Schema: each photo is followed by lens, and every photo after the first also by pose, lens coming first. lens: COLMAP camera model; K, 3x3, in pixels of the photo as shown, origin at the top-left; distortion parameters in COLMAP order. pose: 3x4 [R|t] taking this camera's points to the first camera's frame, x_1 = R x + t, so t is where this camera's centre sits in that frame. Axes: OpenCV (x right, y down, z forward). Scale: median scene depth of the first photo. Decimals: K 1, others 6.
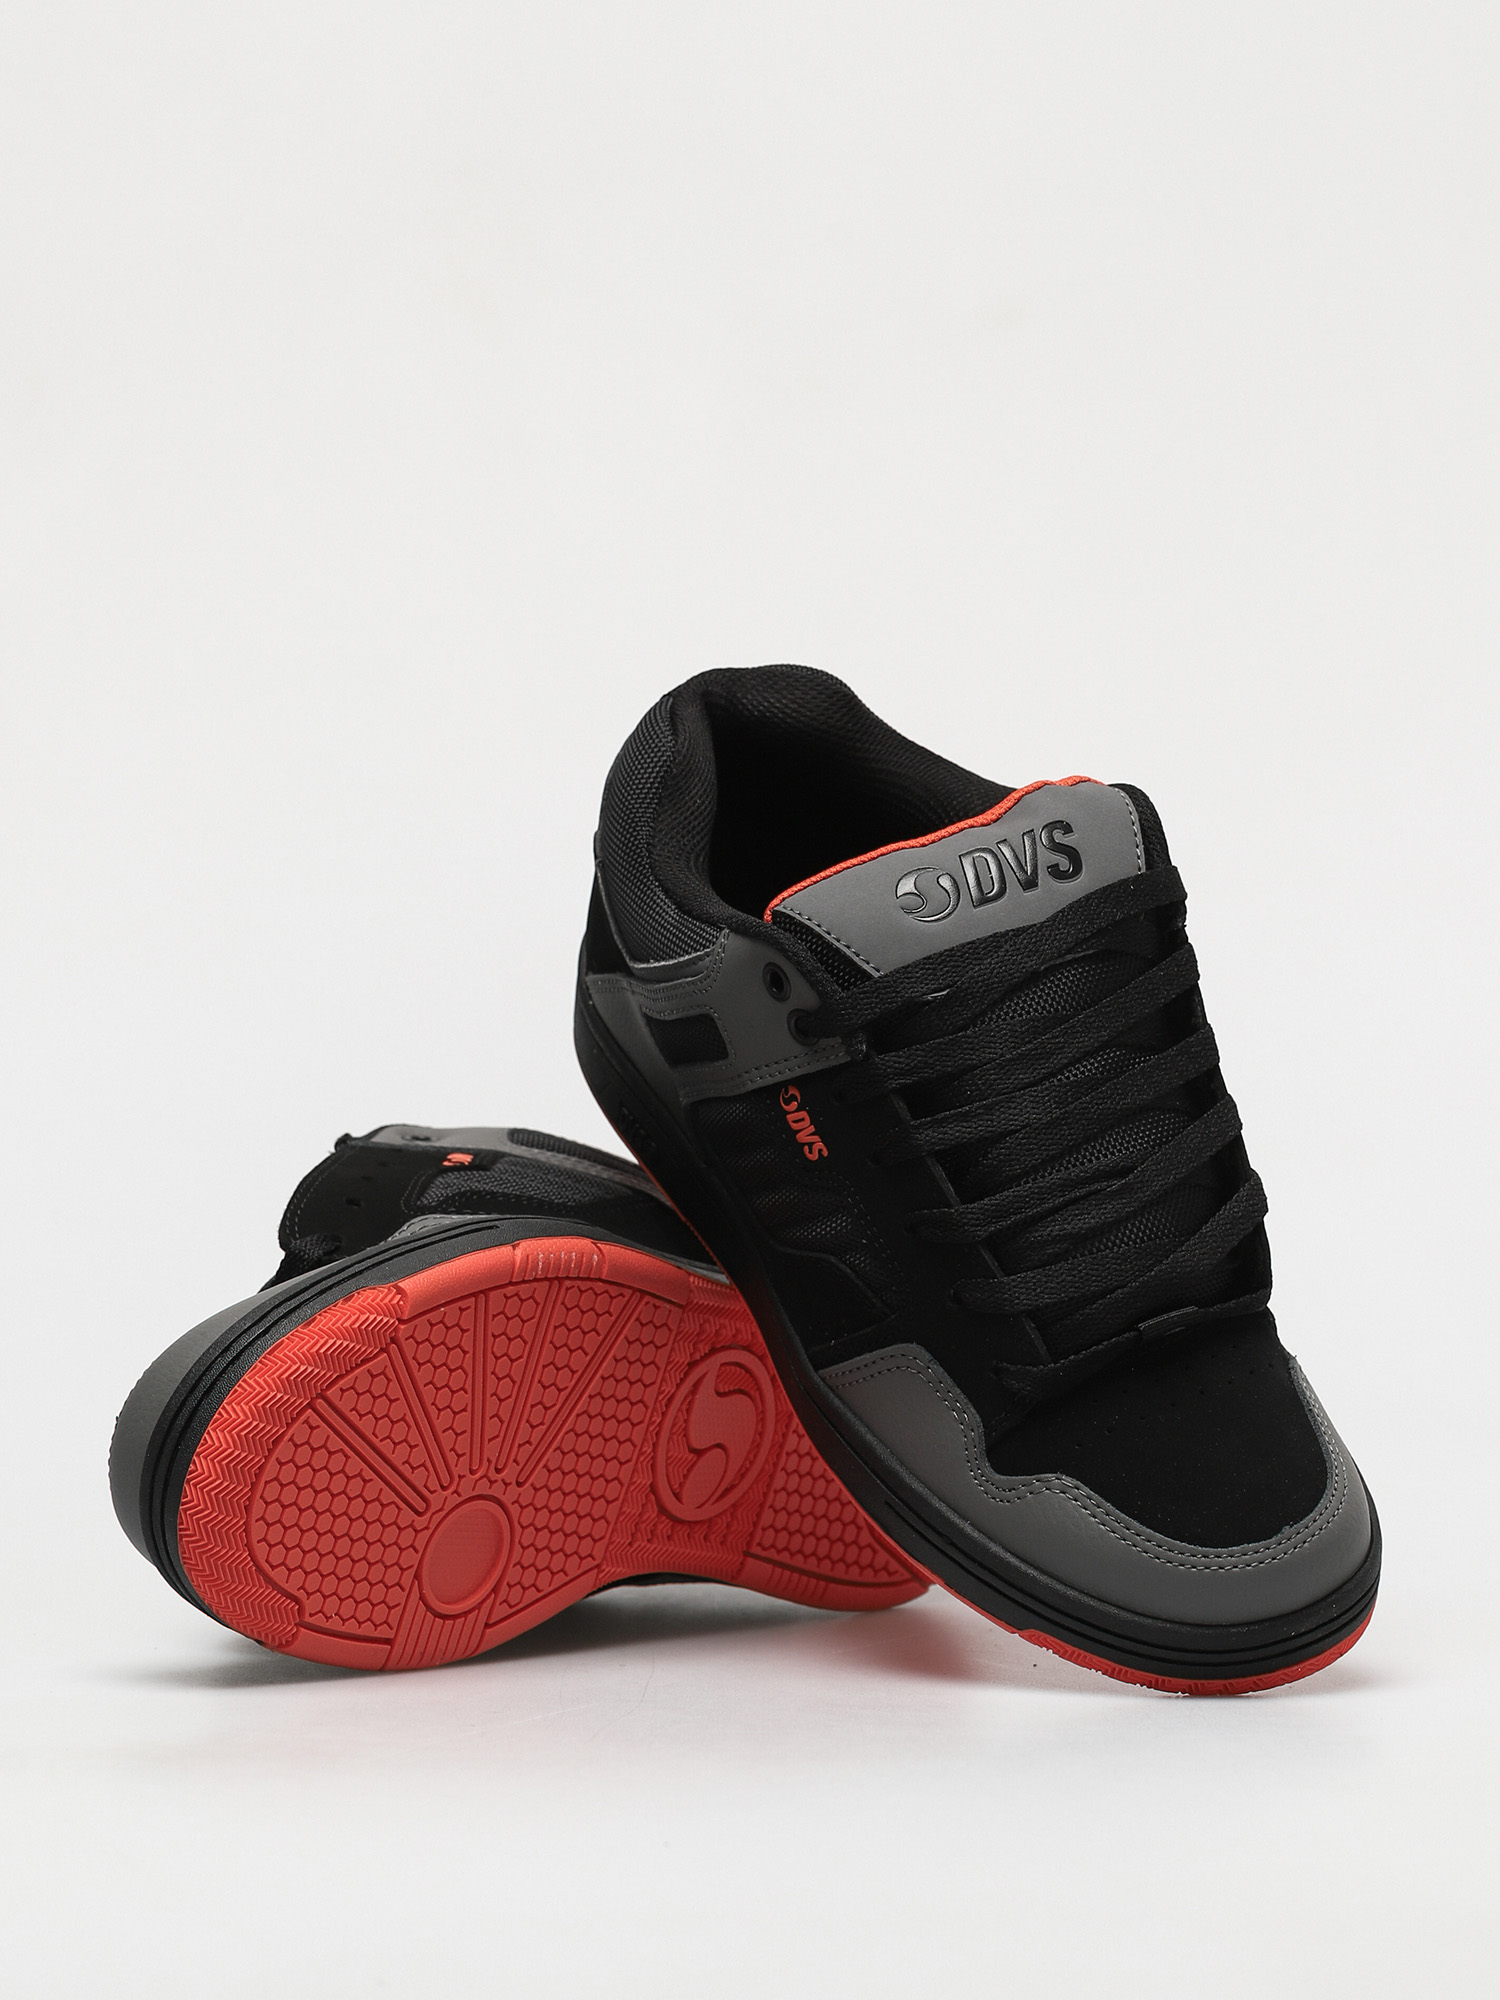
lens RADIAL K [[5642.9, 0, 750.0], [0, 5642.9, 1000.0], [0, 0, 1]] dist [-1.806900, -0.019155]
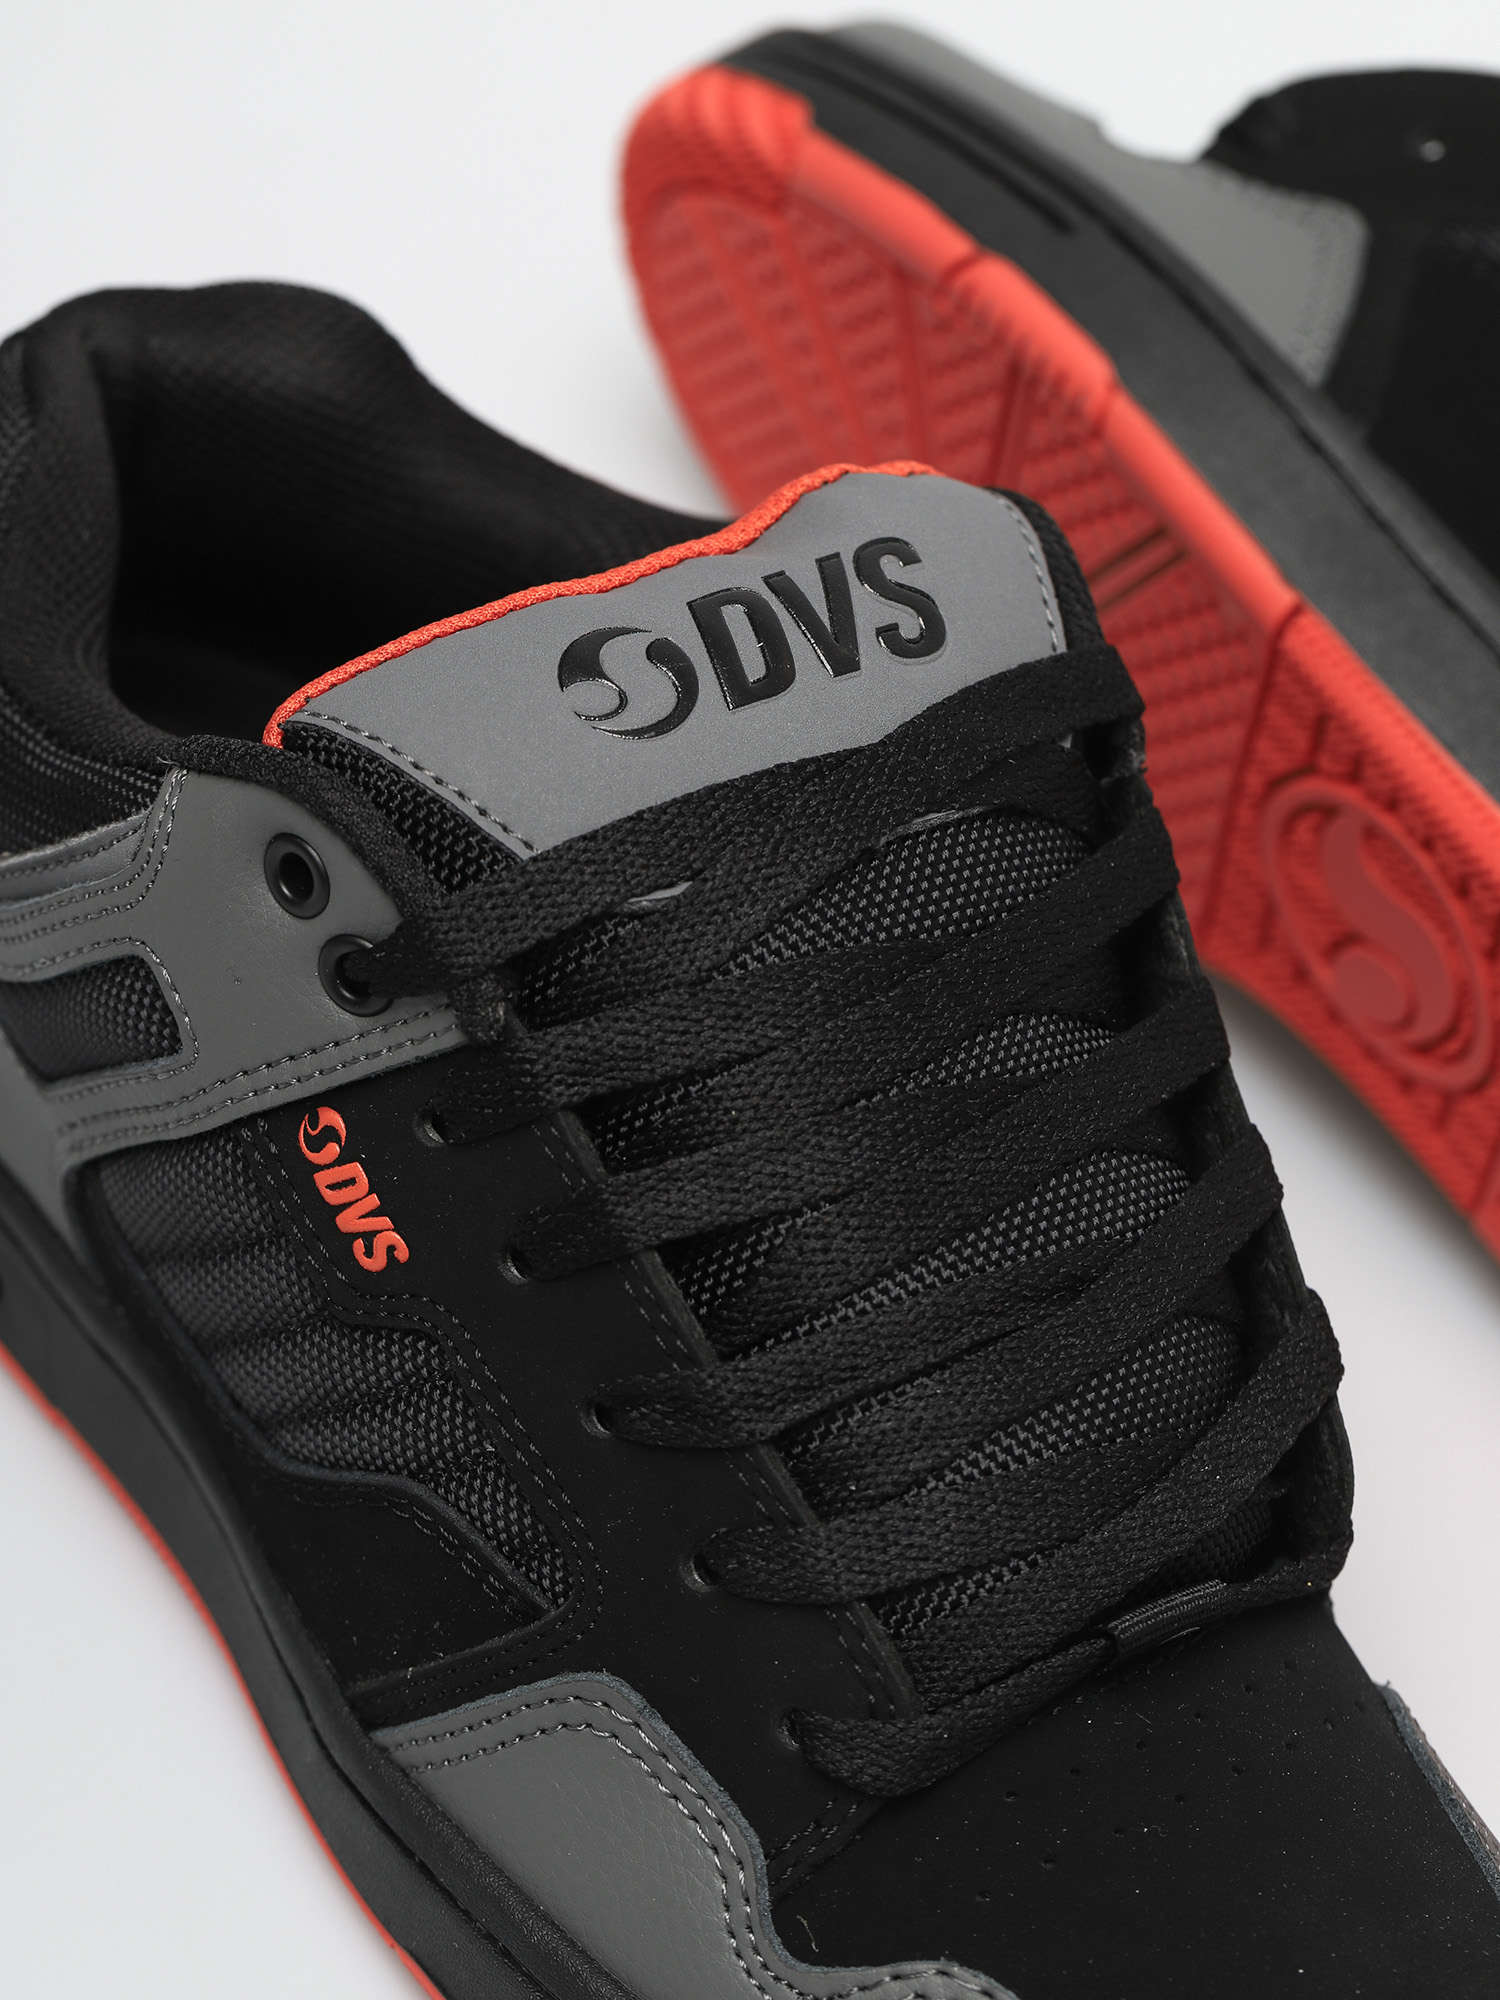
lens RADIAL K [[5718.4, 0, 750.0], [0, 5718.4, 1000.0], [0, 0, 1]] dist [-0.313897, 0.322824]
pose [[0.987457, -0.004713, 0.157818, -0.031731], [0.011661, 0.999001, -0.043130, 0.026864], [-0.157457, 0.044429, 0.986526, 0.538641]]
